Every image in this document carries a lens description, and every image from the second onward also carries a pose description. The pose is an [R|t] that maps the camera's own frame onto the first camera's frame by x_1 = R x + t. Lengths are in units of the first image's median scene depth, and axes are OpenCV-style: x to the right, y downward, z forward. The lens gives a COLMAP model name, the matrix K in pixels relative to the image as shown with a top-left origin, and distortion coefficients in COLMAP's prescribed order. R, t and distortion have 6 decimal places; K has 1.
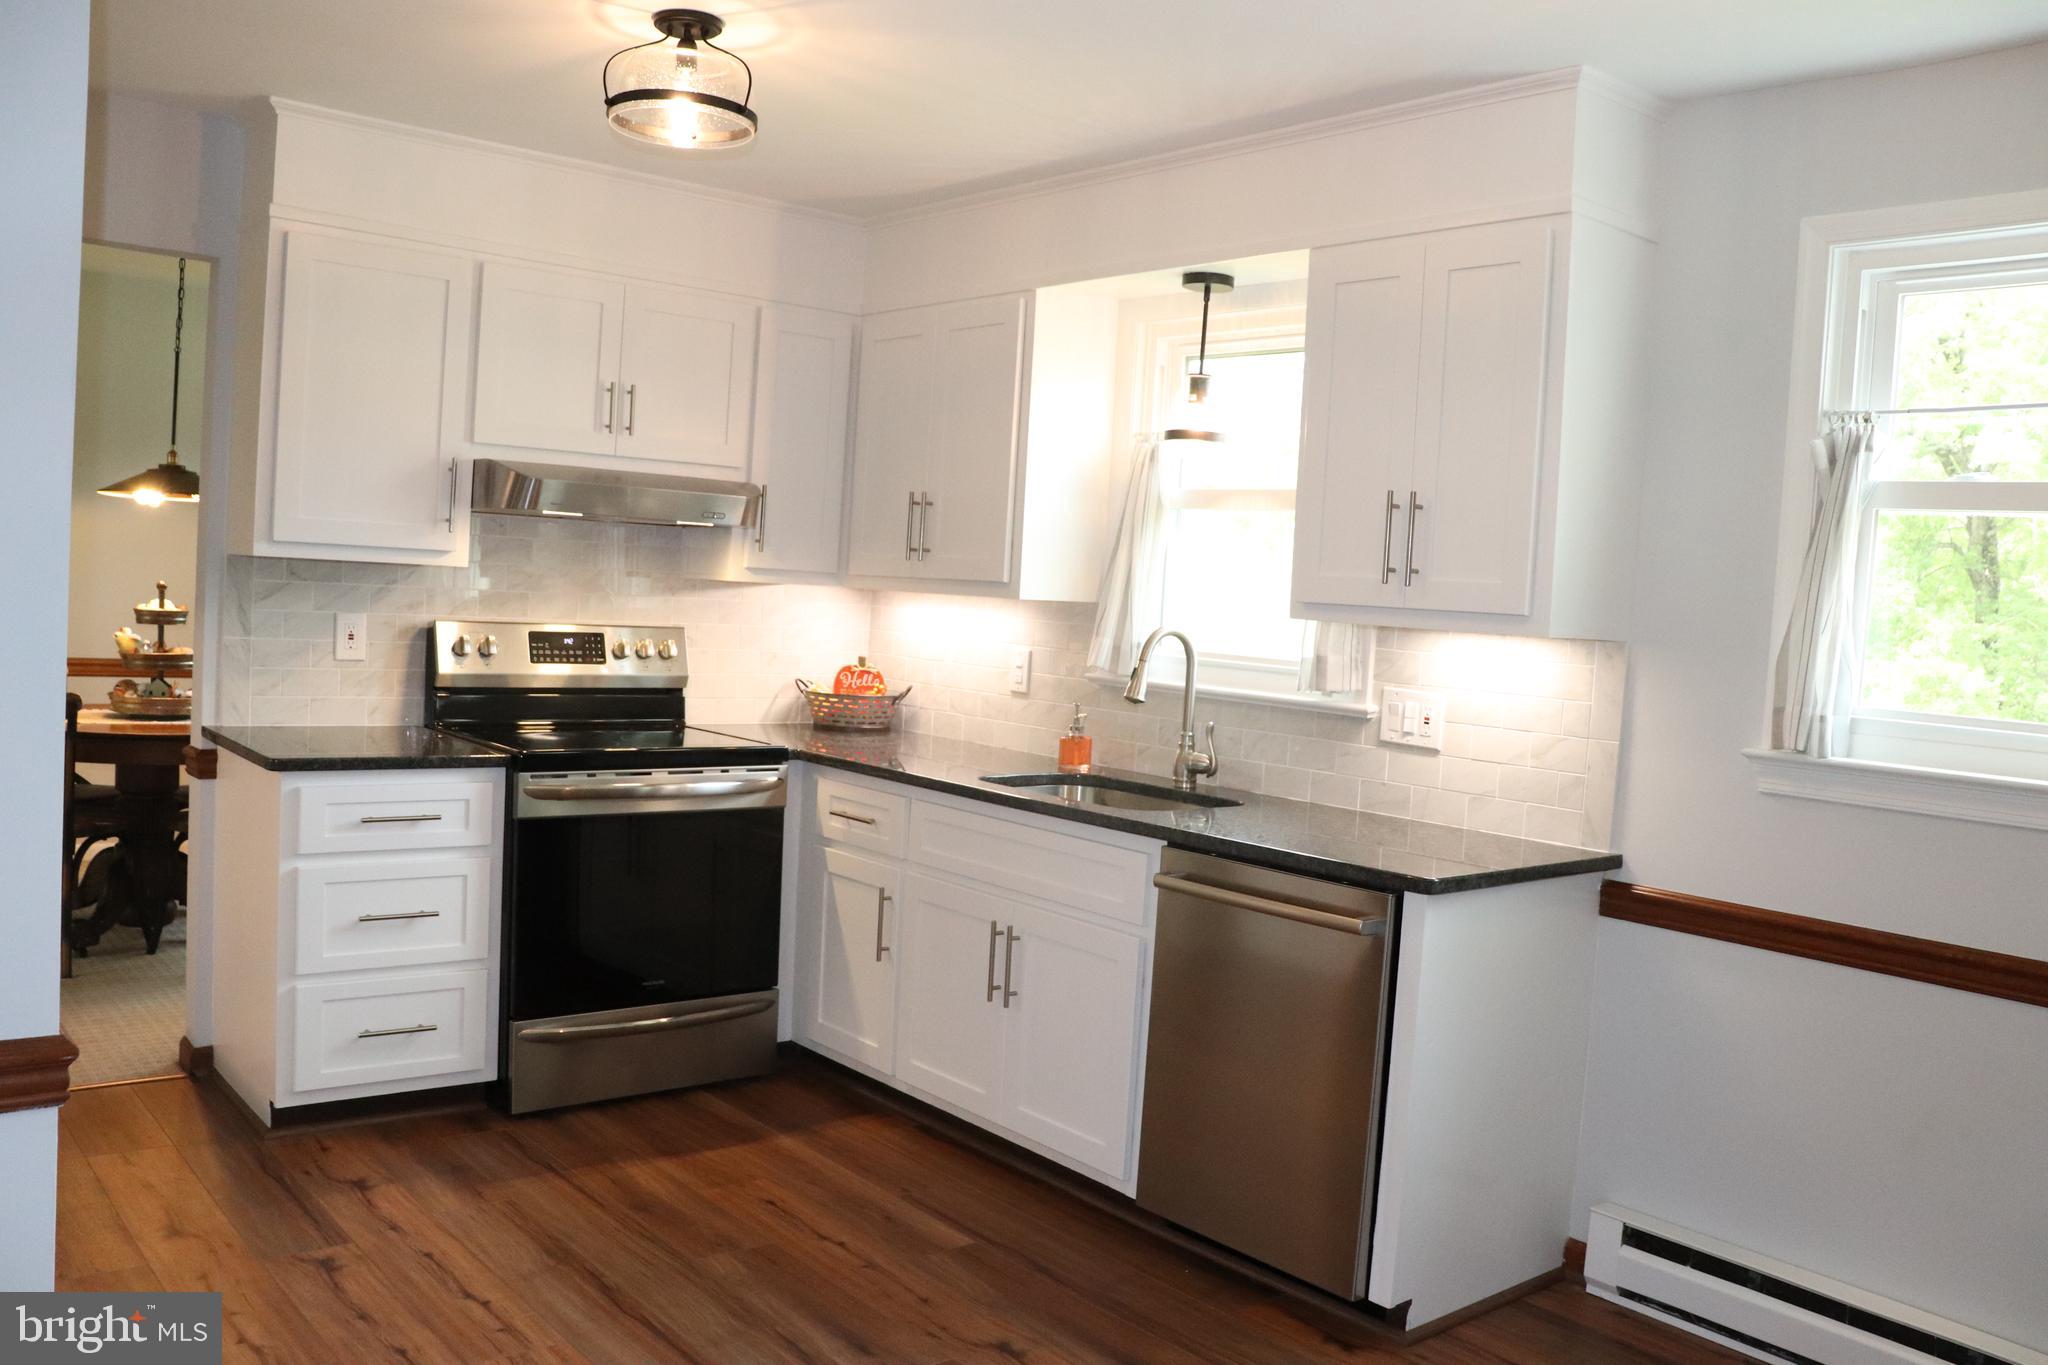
lens RADIAL K [[1718.6, 0, 1025.3], [0, 1718.6, 676.0], [0, 0, 1]] dist [-0.170463, 0.138715]
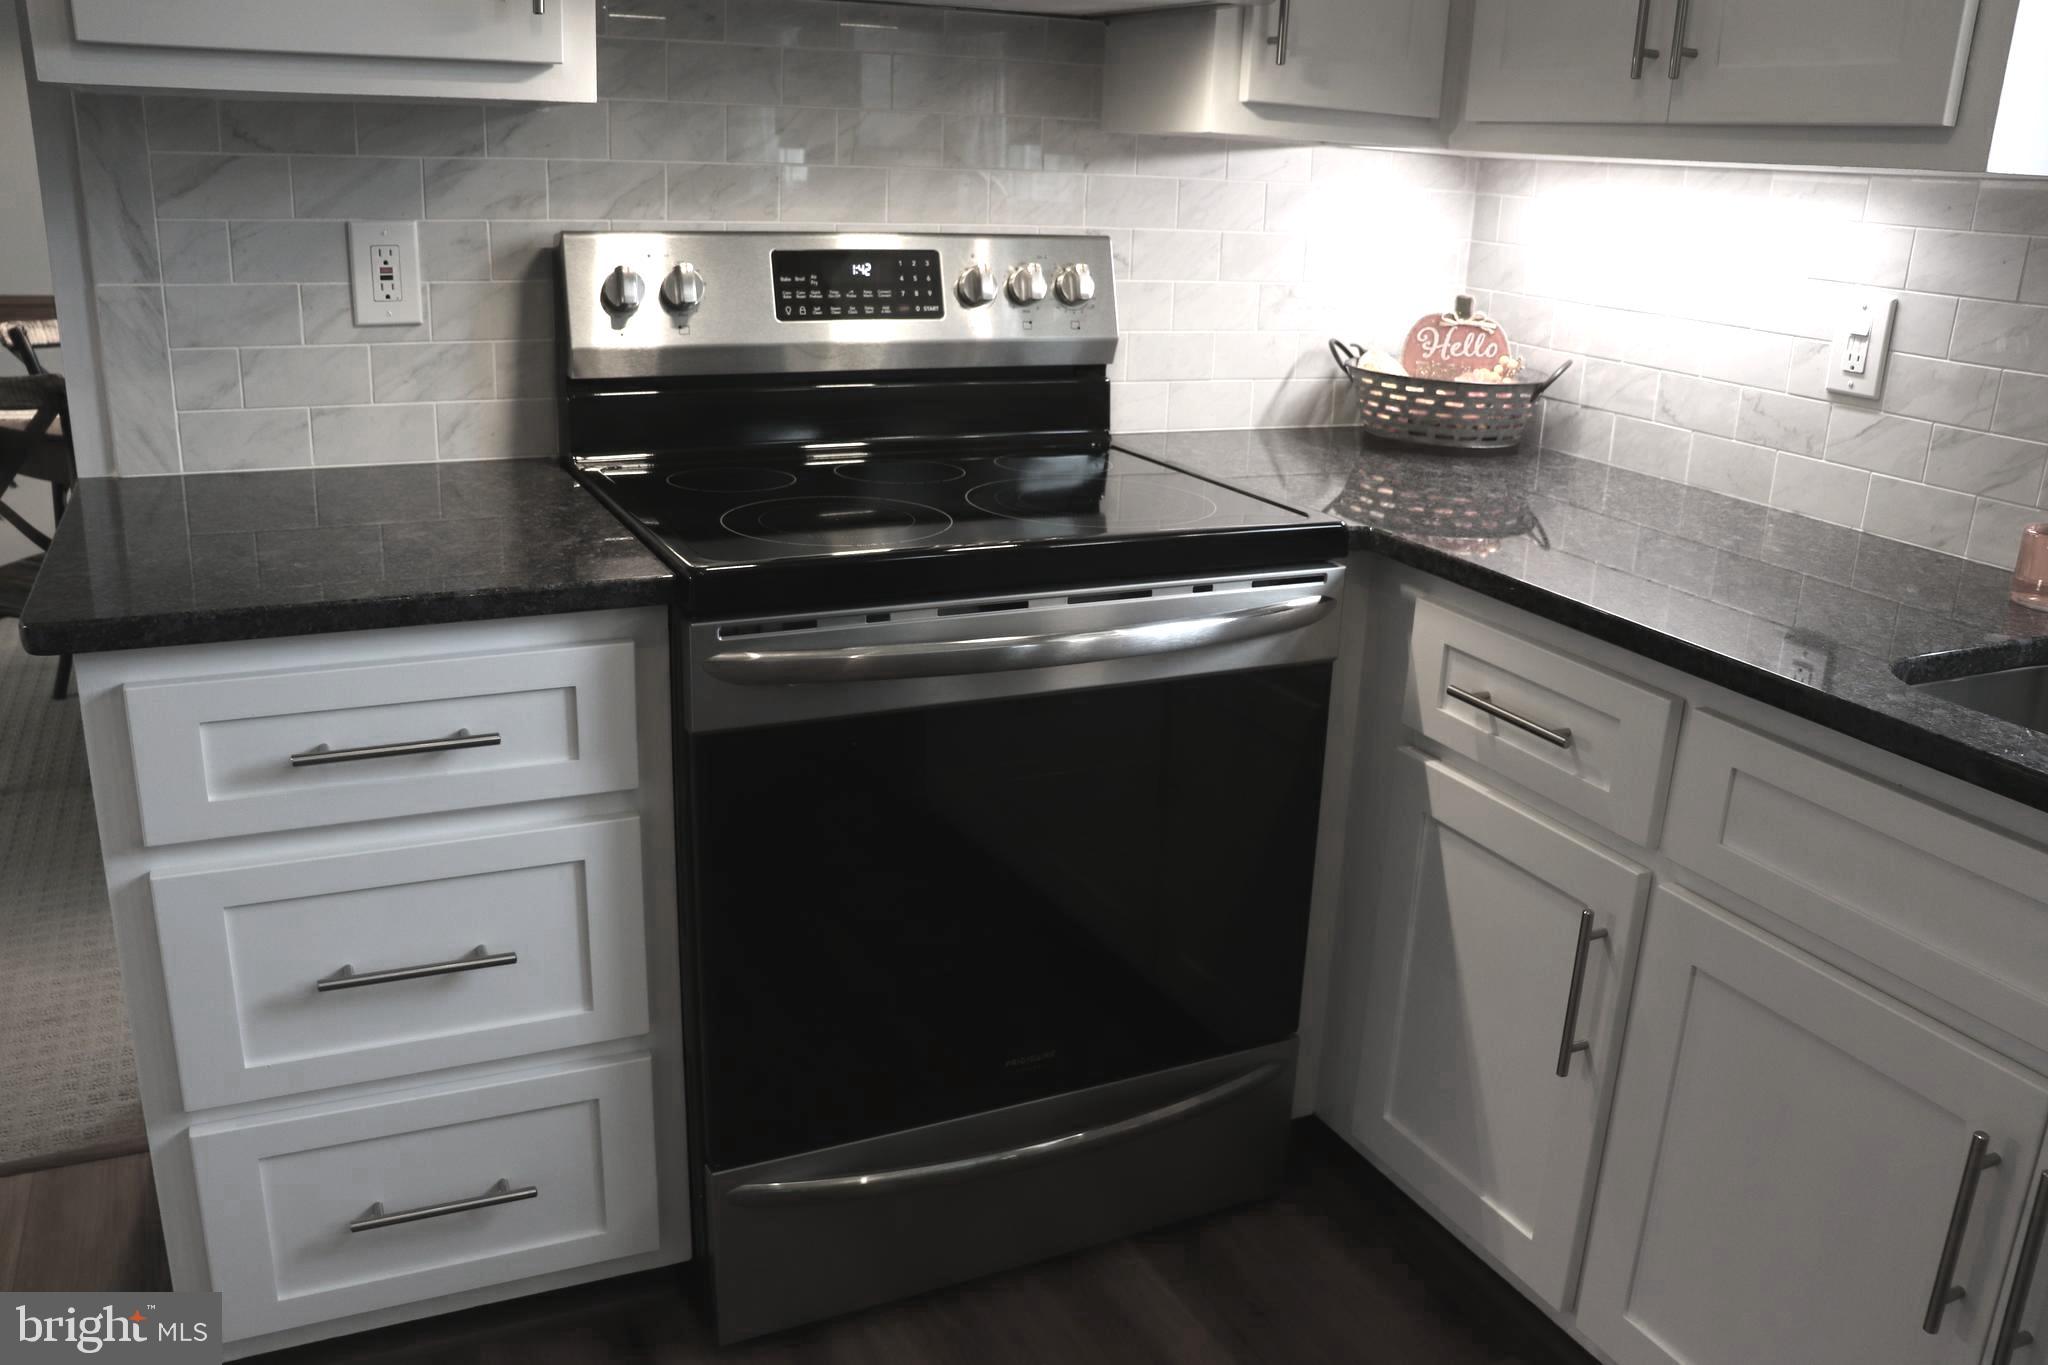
lens RADIAL K [[1718.6, 0, 1035.4], [0, 1718.6, 699.8], [0, 0, 1]] dist [-0.170463, 0.138715]
pose [[0.971350, 0.054540, -0.231308, -0.108416], [0.003015, 0.970403, 0.241472, -0.018446], [0.237632, -0.235252, 0.942437, 0.544662]]
